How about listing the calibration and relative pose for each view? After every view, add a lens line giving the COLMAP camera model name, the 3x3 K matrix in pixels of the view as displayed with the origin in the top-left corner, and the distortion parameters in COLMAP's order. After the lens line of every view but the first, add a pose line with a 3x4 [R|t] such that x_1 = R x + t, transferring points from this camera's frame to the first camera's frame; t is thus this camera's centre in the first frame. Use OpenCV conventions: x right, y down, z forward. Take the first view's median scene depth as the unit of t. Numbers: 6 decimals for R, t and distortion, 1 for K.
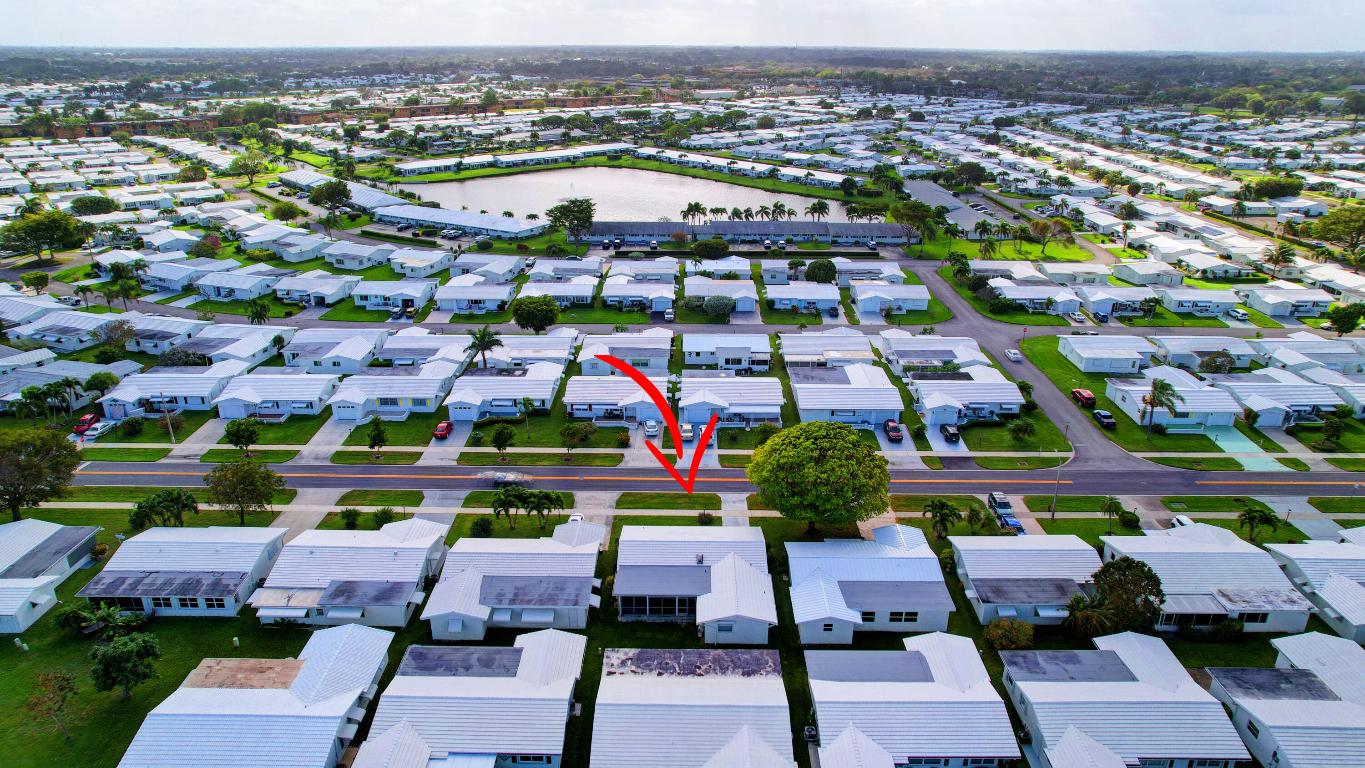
lens RADIAL K [[872.4, 0, 685.4], [0, 872.4, 384.6], [0, 0, 1]] dist [-0.063567, 0.052809]
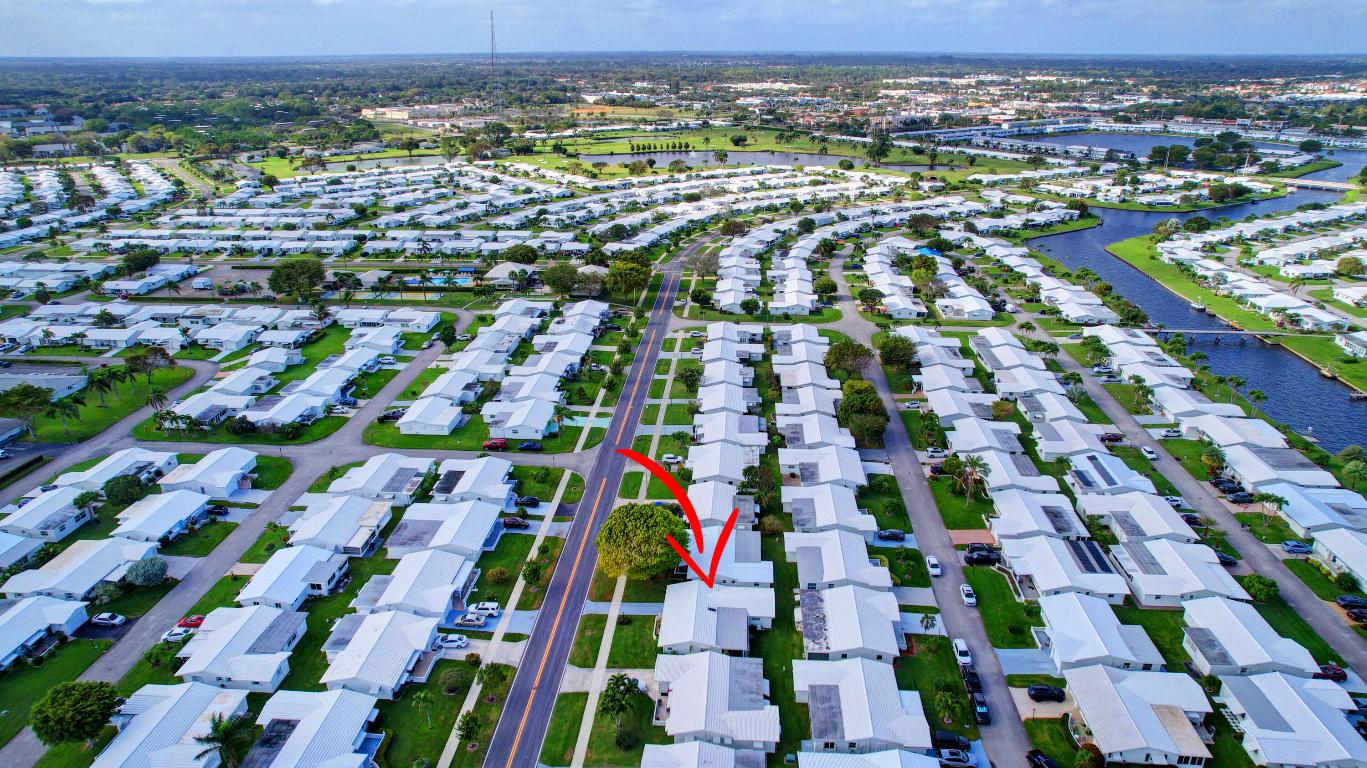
lens RADIAL K [[873.7, 0, 689.7], [0, 873.7, 376.2], [0, 0, 1]] dist [-0.063567, 0.052809]
pose [[0.058746, -0.359054, 0.931466, -0.838575], [0.369152, 0.874750, 0.313909, -0.430894], [-0.927510, 0.325412, 0.183933, 0.427482]]
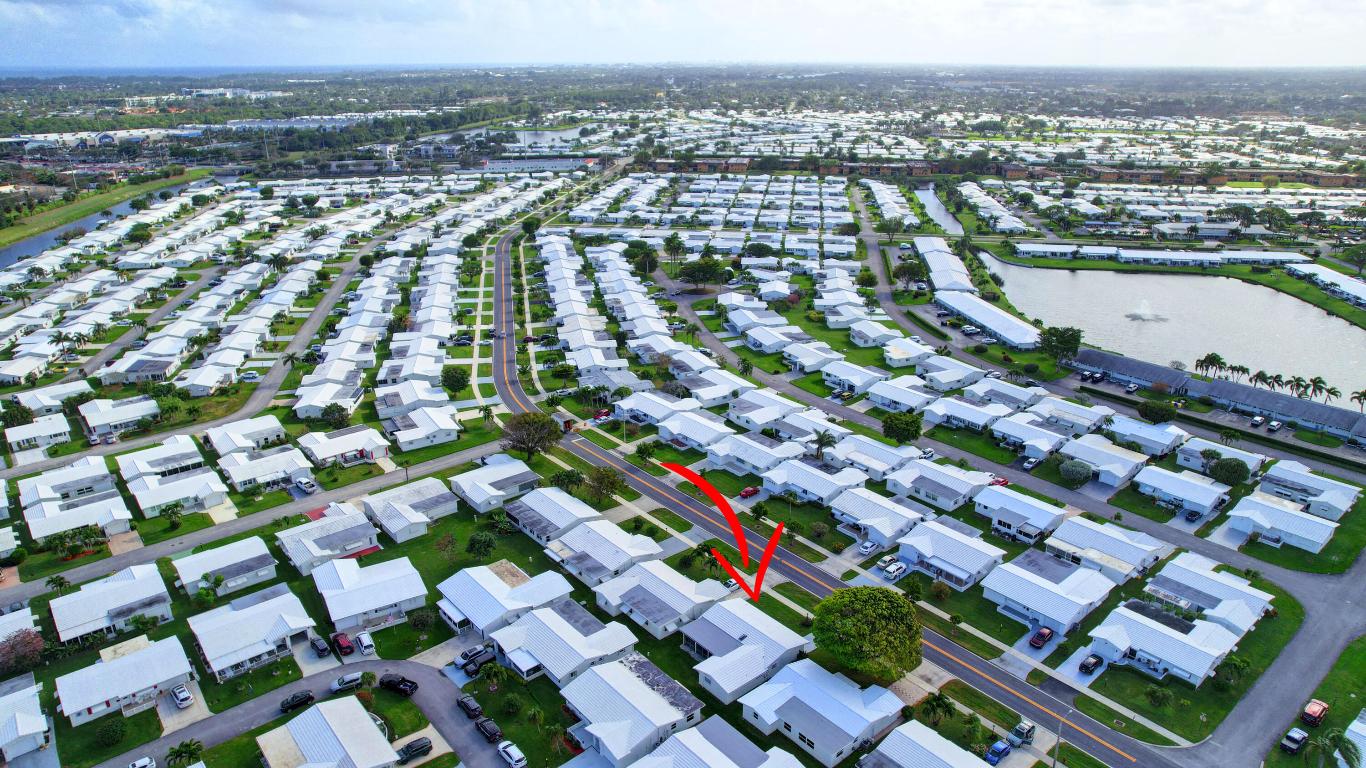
lens RADIAL K [[873.0, 0, 687.2], [0, 873.0, 388.5], [0, 0, 1]] dist [-0.063567, 0.052809]
pose [[0.655538, 0.268028, -0.705997, 0.596254], [-0.277356, 0.955009, 0.105031, -0.223659], [0.702385, 0.126961, 0.700383, -0.099178]]
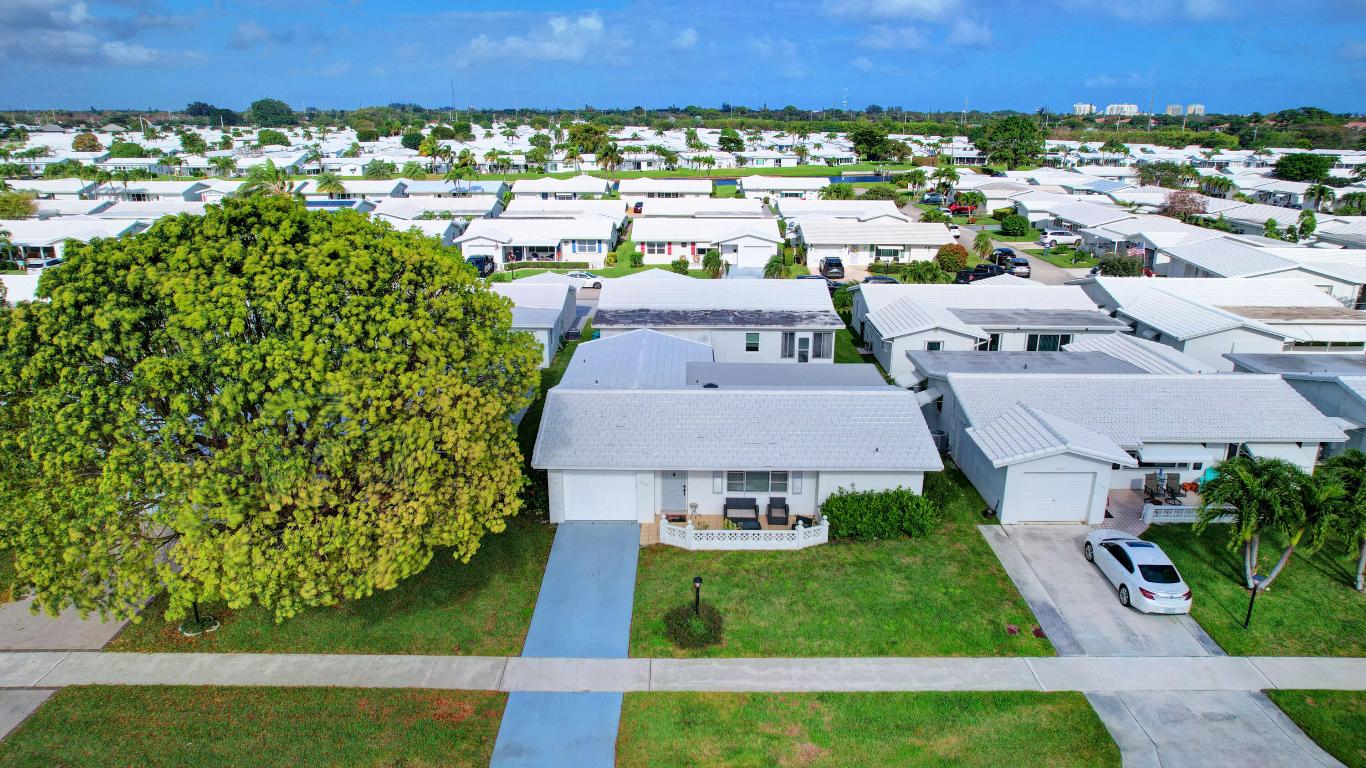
lens RADIAL K [[873.0, 0, 682.4], [0, 873.0, 379.4], [0, 0, 1]] dist [-0.063567, 0.052809]
pose [[-0.999973, -0.006234, -0.003896, 0.022103], [-0.007300, 0.779516, 0.626340, -0.052377], [-0.000867, 0.626351, -0.779541, 0.910362]]
